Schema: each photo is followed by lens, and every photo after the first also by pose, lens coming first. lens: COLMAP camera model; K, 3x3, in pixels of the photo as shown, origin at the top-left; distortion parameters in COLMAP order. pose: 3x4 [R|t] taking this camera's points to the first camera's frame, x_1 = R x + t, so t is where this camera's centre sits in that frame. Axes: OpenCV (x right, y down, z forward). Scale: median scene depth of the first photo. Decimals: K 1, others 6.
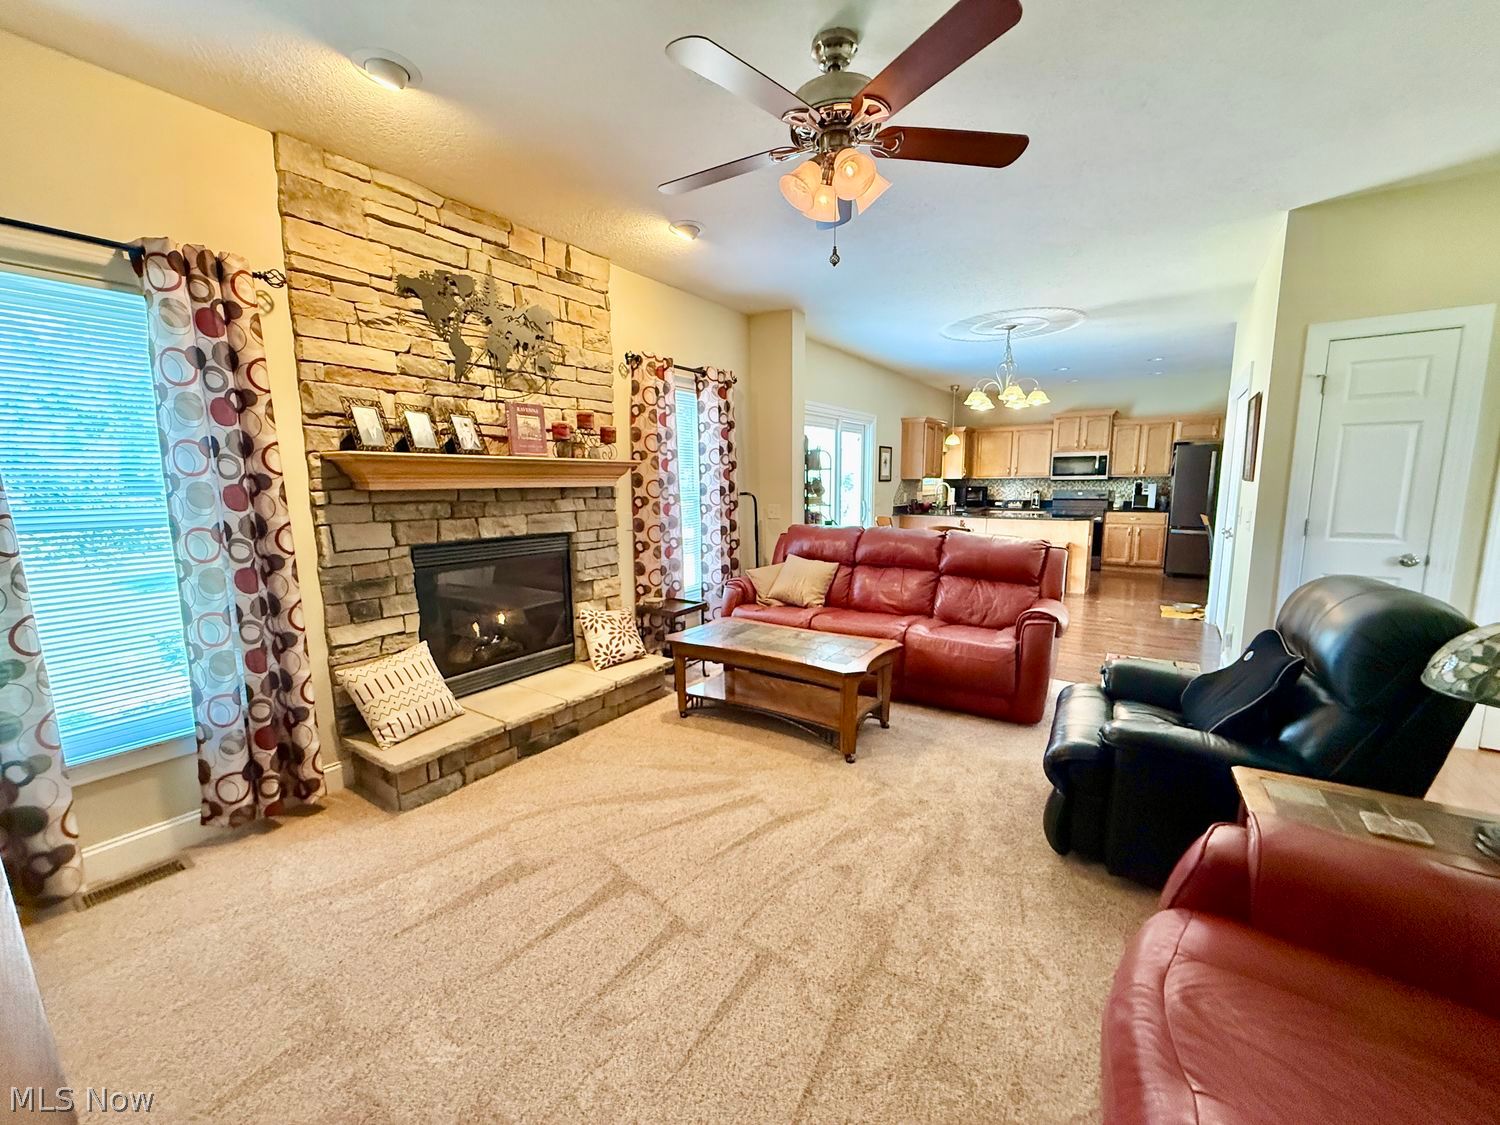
lens RADIAL K [[597.0, 0, 747.2], [0, 597.0, 564.8], [0, 0, 1]] dist [0.000164, 0.000148]
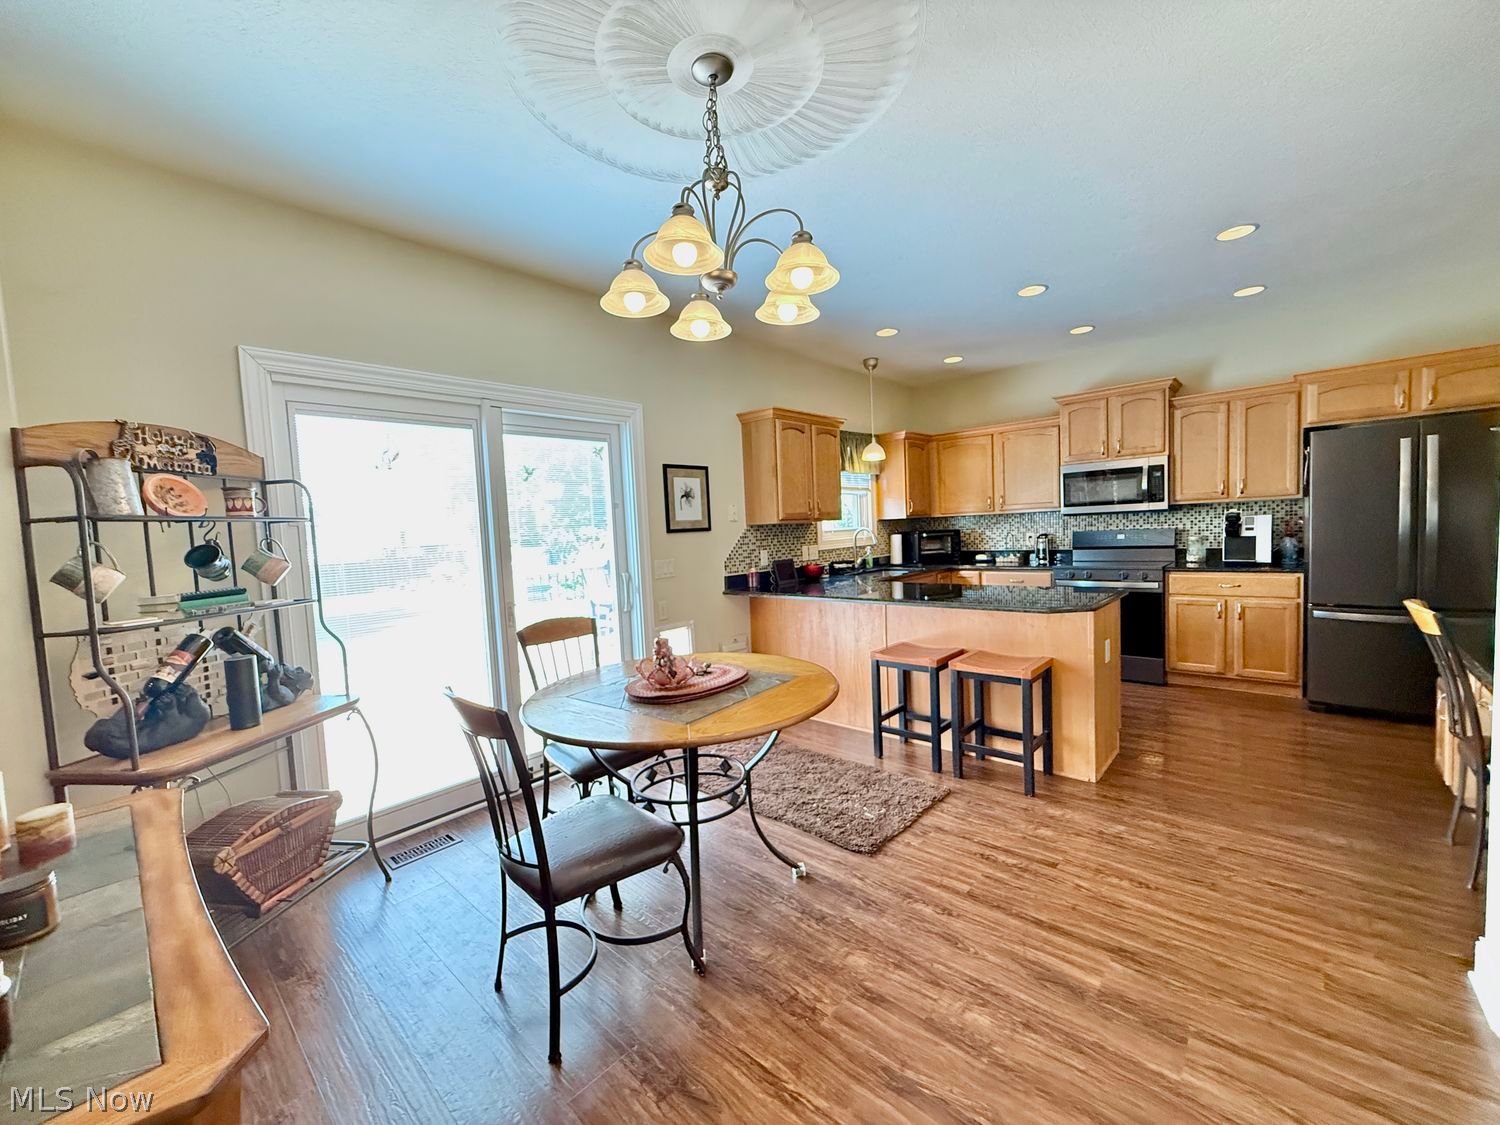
lens RADIAL K [[597.0, 0, 751.9], [0, 597.0, 563.9], [0, 0, 1]] dist [0.000164, 0.000148]
pose [[0.990330, -0.029547, -0.135547, 0.311755], [0.019405, 0.996954, -0.075544, -0.062794], [0.137366, 0.072183, 0.987887, 0.436090]]
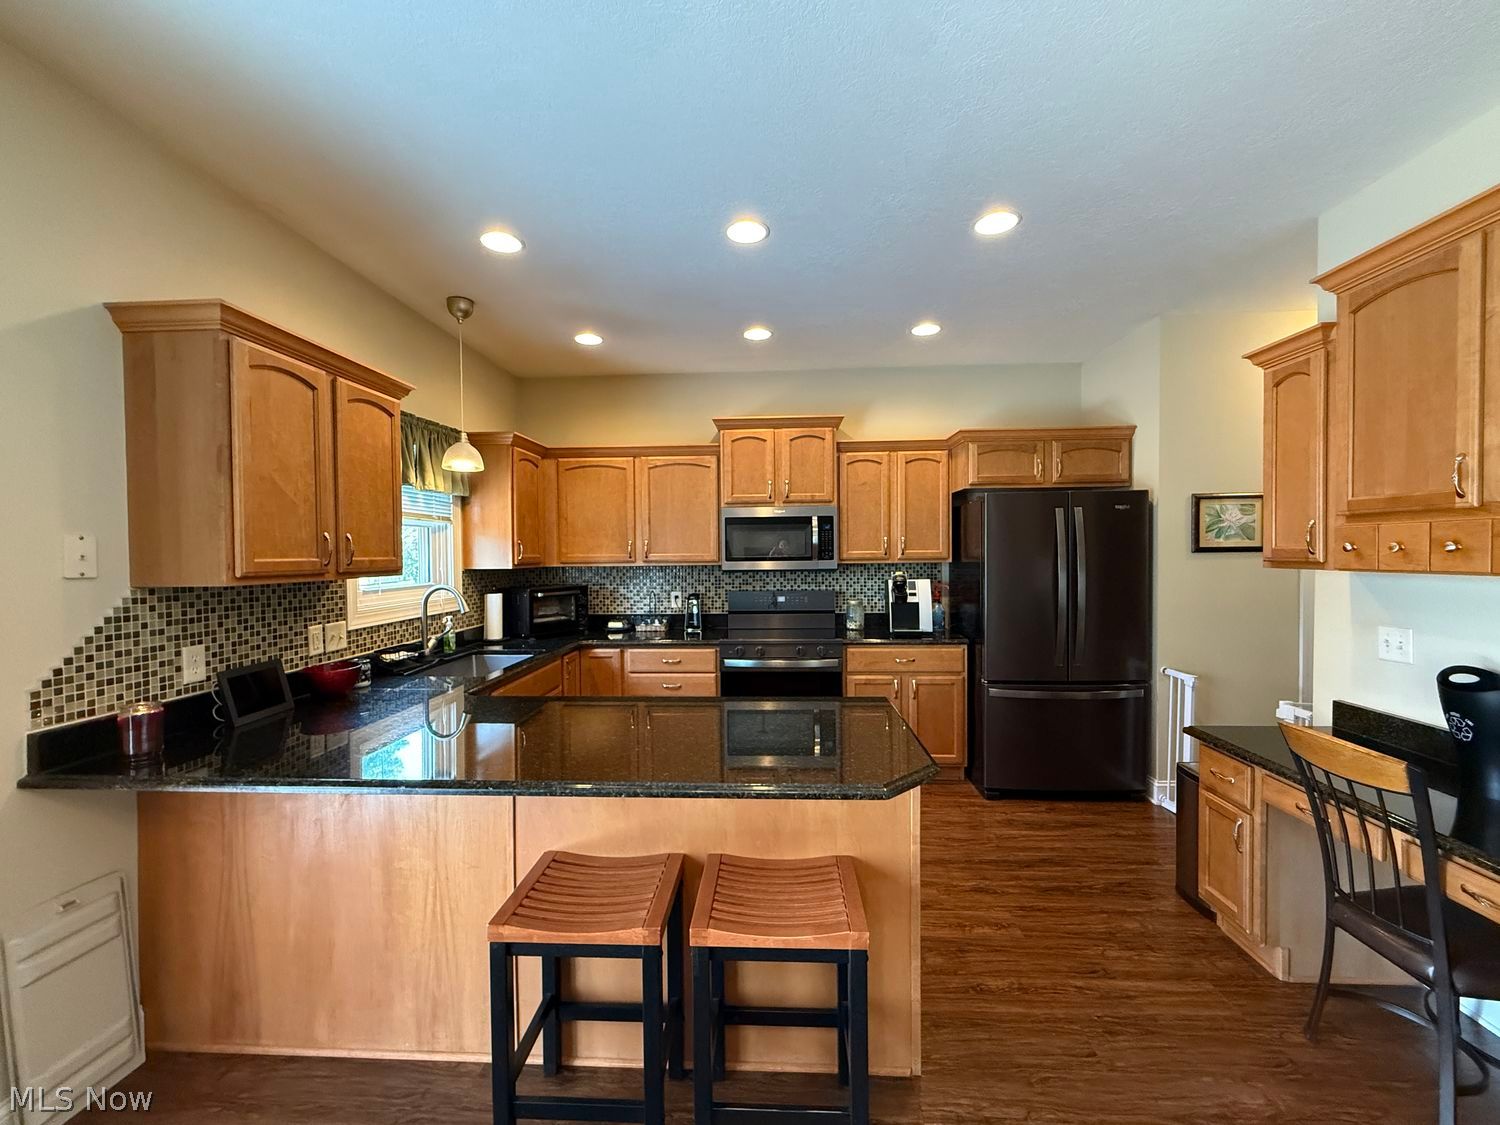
lens RADIAL K [[597.0, 0, 732.9], [0, 597.0, 563.9], [0, 0, 1]] dist [0.000164, 0.000148]
pose [[0.857412, -0.010114, 0.514531, 0.309313], [0.074187, 0.991793, -0.104129, -0.106743], [-0.509255, 0.127453, 0.851126, 0.663231]]
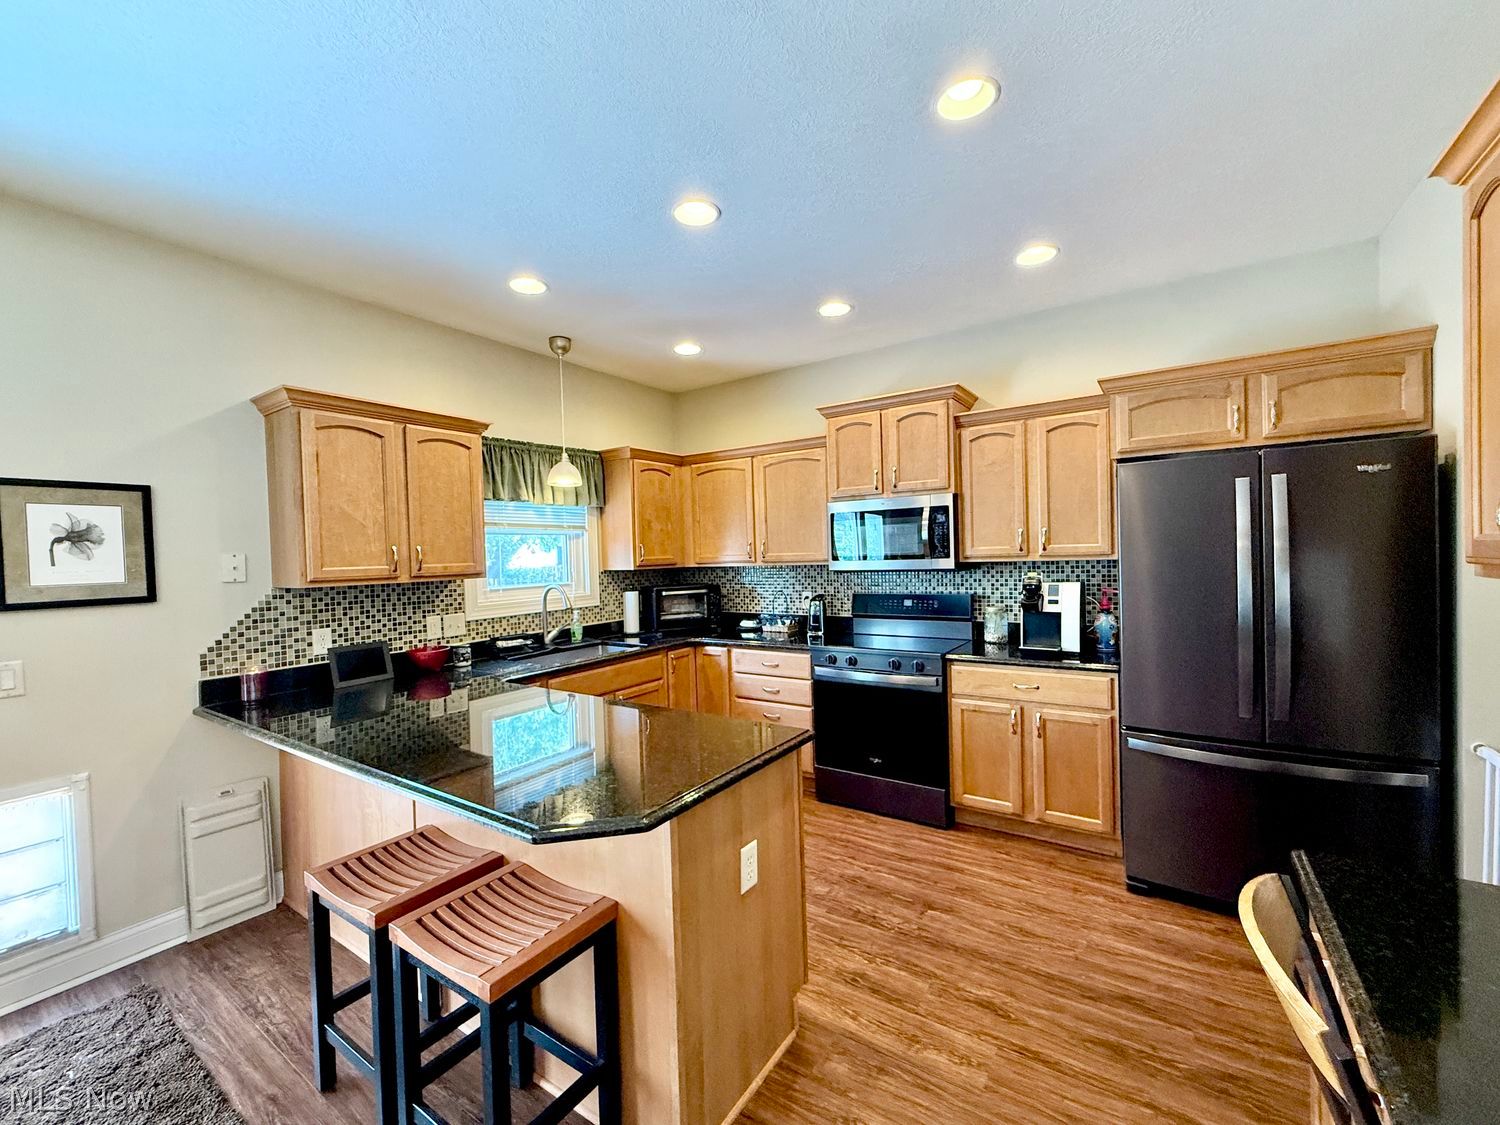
lens RADIAL K [[597.0, 0, 769.7], [0, 597.0, 563.3], [0, 0, 1]] dist [0.000164, 0.000148]
pose [[0.999564, -0.021475, 0.020264, 0.482933], [0.023751, 0.992521, -0.119739, -0.105406], [-0.017541, 0.120168, 0.992599, 0.636864]]
